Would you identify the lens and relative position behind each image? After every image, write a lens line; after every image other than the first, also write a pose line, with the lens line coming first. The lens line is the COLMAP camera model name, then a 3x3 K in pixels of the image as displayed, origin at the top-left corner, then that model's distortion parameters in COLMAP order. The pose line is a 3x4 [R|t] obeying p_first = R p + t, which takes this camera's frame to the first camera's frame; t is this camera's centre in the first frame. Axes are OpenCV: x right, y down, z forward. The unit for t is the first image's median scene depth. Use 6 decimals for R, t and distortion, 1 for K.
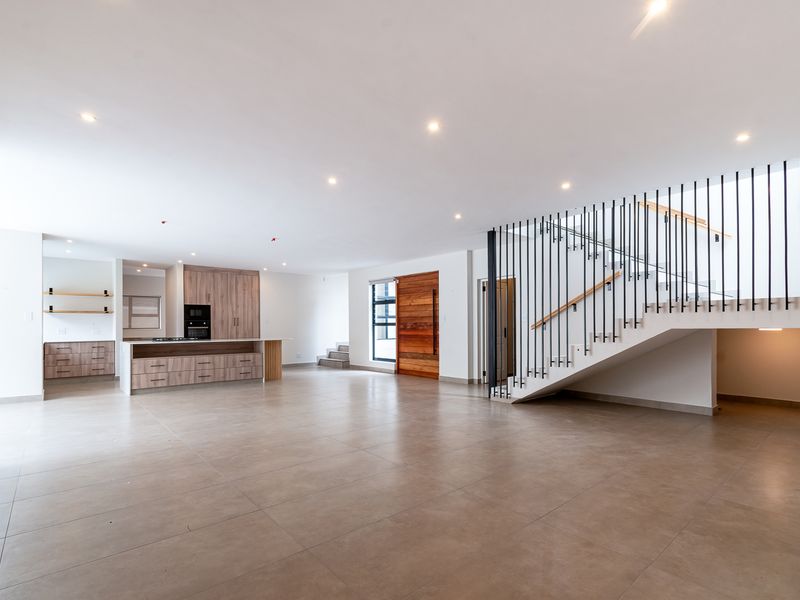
lens RADIAL K [[398.4, 0, 395.1], [0, 398.4, 297.2], [0, 0, 1]] dist [-0.002820, -0.000507]
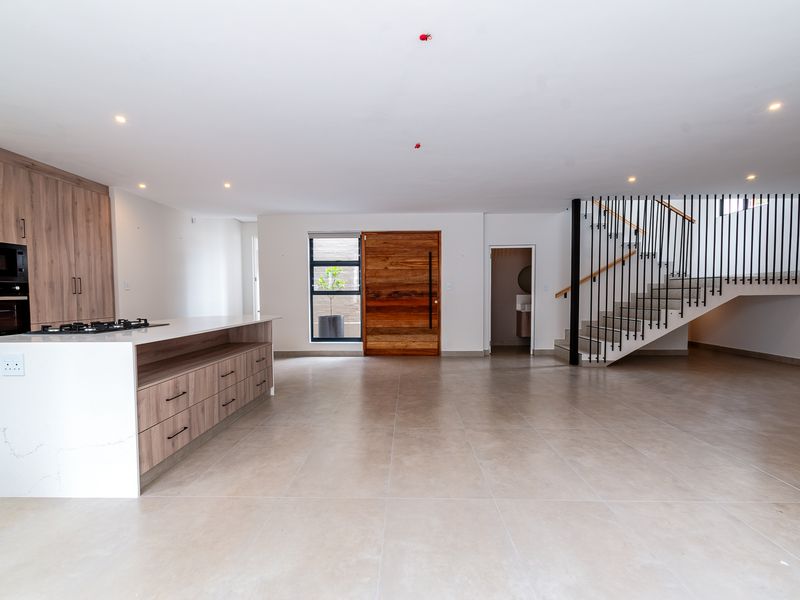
lens RADIAL K [[398.0, 0, 411.7], [0, 398.0, 284.4], [0, 0, 1]] dist [0.002194, -0.000499]
pose [[0.670025, 0.021786, 0.742018, -0.529611], [-0.050135, 0.998615, 0.015951, 0.035841], [-0.740643, -0.047888, 0.670190, 0.424408]]
